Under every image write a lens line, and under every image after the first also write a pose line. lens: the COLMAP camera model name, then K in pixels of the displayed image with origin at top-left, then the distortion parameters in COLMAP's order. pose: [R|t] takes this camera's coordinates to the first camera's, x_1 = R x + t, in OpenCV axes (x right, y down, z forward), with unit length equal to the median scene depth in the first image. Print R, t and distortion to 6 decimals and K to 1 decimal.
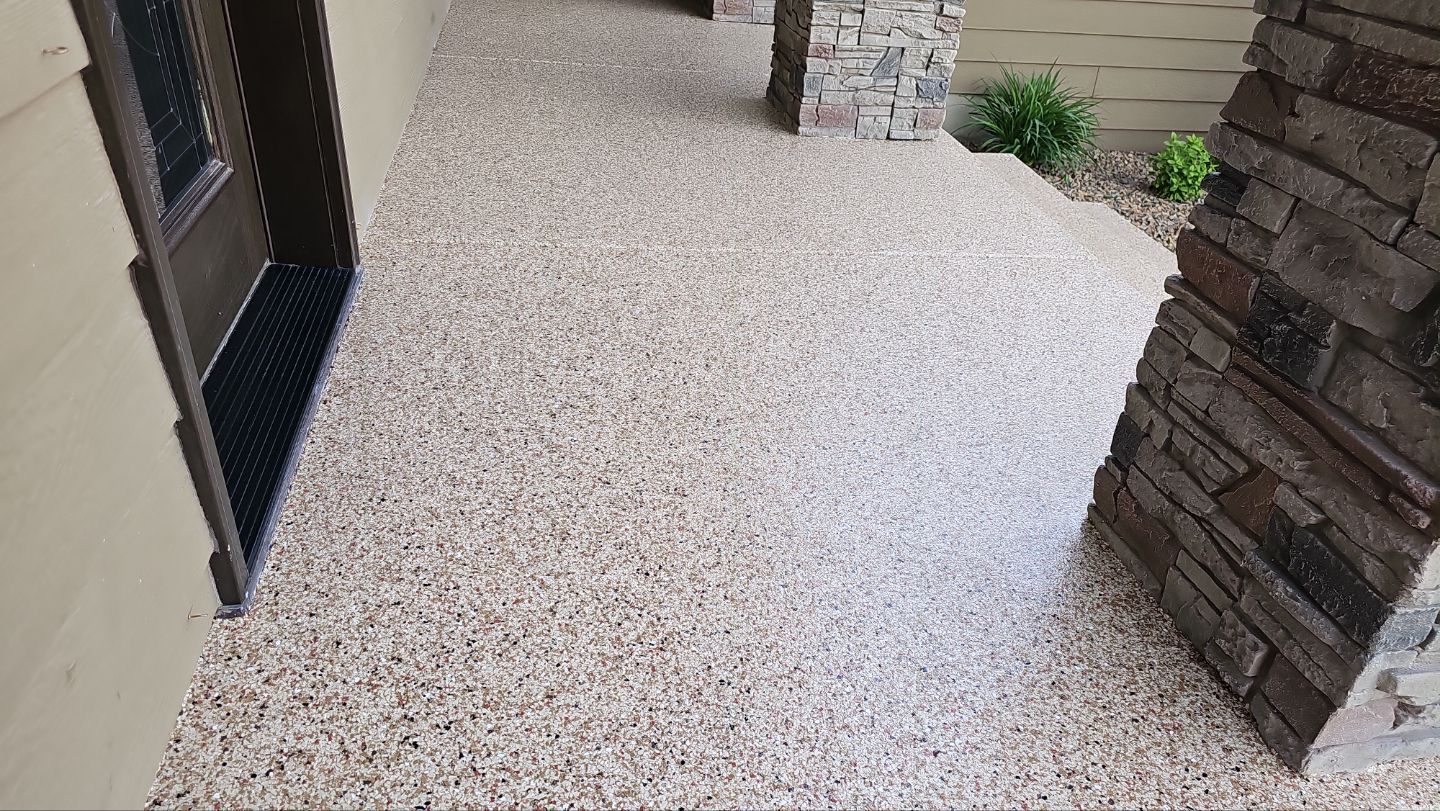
lens RADIAL K [[972.1, 0, 724.9], [0, 972.1, 414.1], [0, 0, 1]] dist [0.055547, -0.054385]
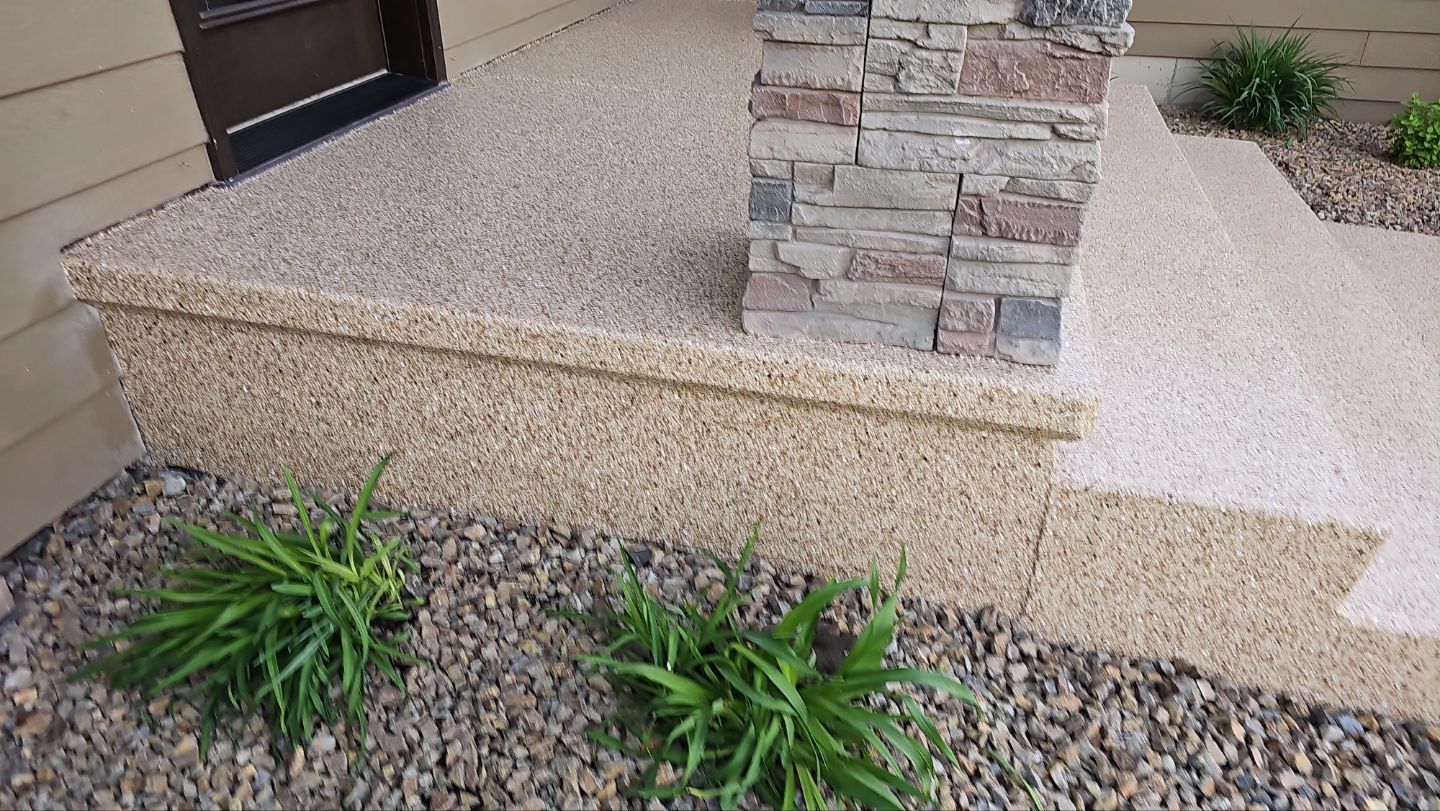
lens RADIAL K [[972.1, 0, 728.3], [0, 972.1, 401.7], [0, 0, 1]] dist [0.055547, -0.054385]
pose [[0.917510, 0.135046, -0.374082, 0.840153], [-0.152739, 0.988104, -0.017910, 0.379245], [0.367213, 0.073570, 0.927223, -0.225919]]
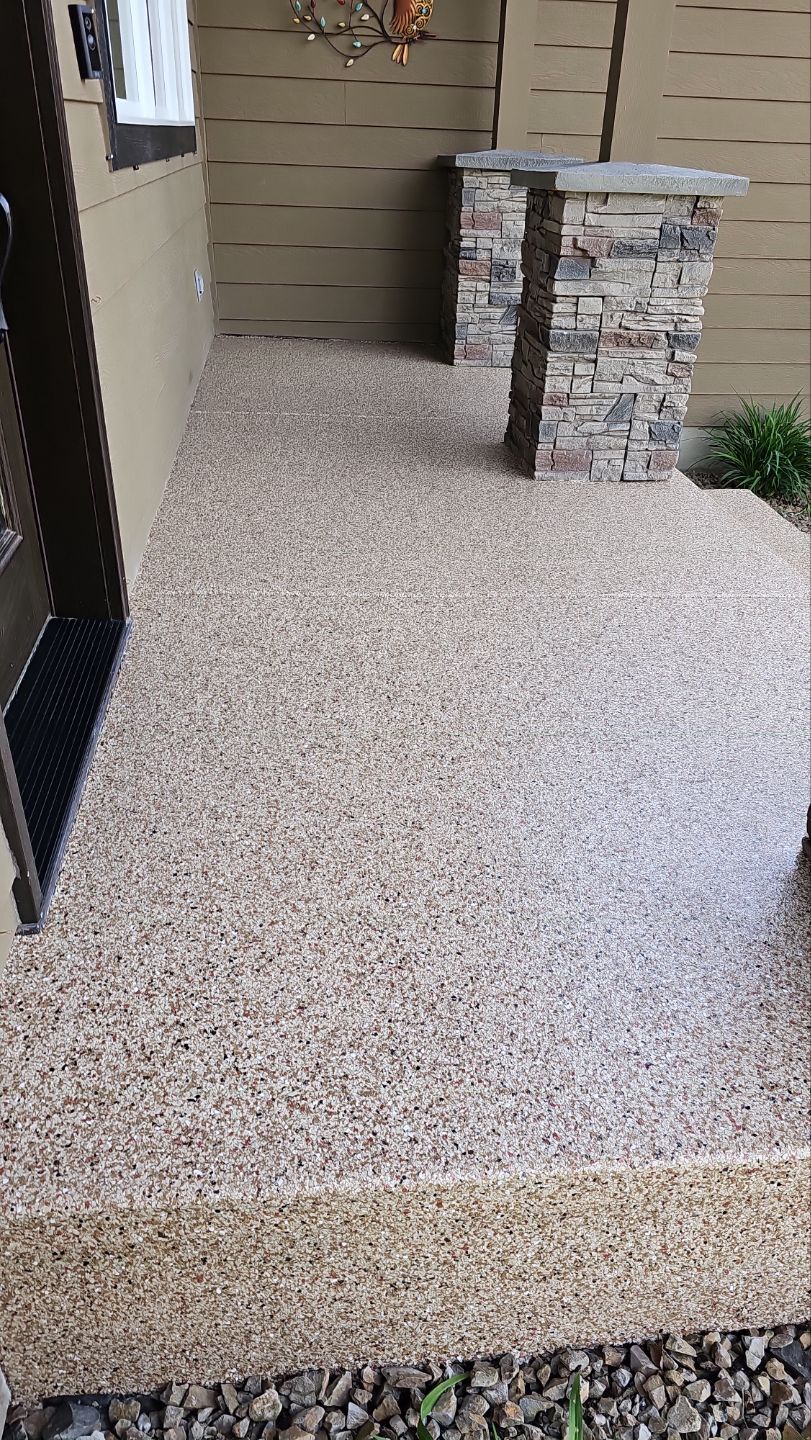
lens RADIAL K [[972.1, 0, 397.9], [0, 972.1, 719.9], [0, 0, 1]] dist [0.055547, -0.054385]
pose [[0.997161, -0.005275, -0.075109, 0.014630], [0.003674, 0.999763, -0.021435, -0.014965], [0.075205, 0.021098, 0.996945, -0.096066]]
